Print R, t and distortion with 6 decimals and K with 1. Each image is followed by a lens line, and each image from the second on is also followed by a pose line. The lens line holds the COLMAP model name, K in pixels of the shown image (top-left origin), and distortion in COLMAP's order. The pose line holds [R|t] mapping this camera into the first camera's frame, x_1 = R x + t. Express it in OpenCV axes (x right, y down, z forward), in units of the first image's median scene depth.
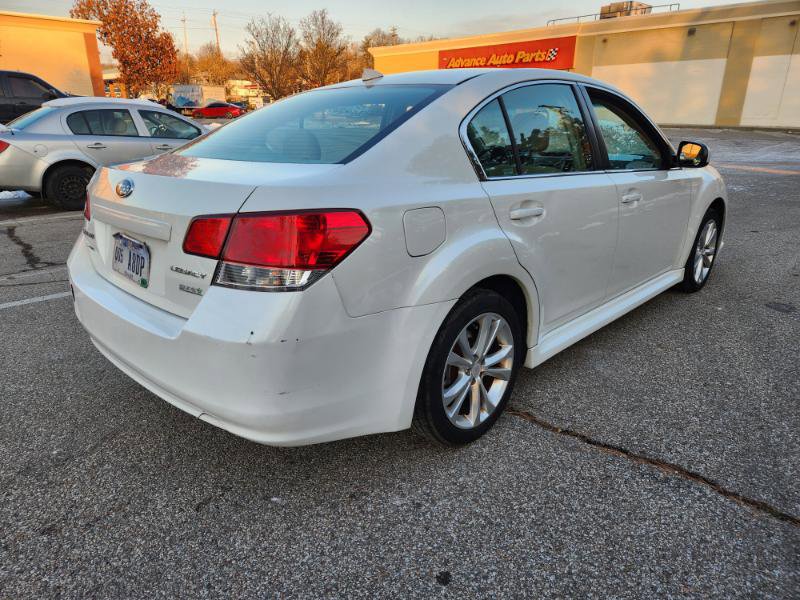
lens RADIAL K [[531.3, 0, 392.4], [0, 531.3, 292.3], [0, 0, 1]] dist [0.073896, -0.059112]
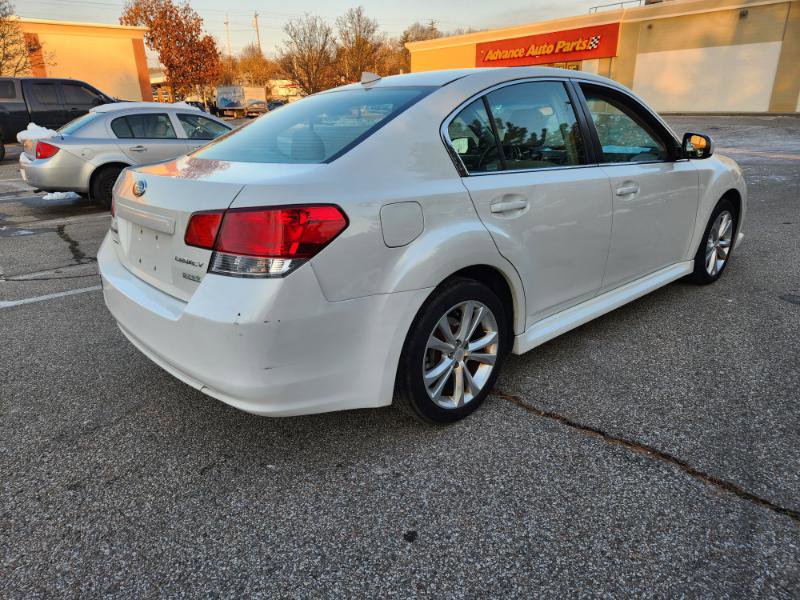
lens RADIAL K [[531.9, 0, 387.2], [0, 531.9, 294.4], [0, 0, 1]] dist [0.074832, -0.059955]
pose [[0.996687, 0.001992, -0.081313, 0.107792], [-0.001115, 0.999941, 0.010831, 0.015910], [0.081329, -0.010704, 0.996630, -0.080834]]
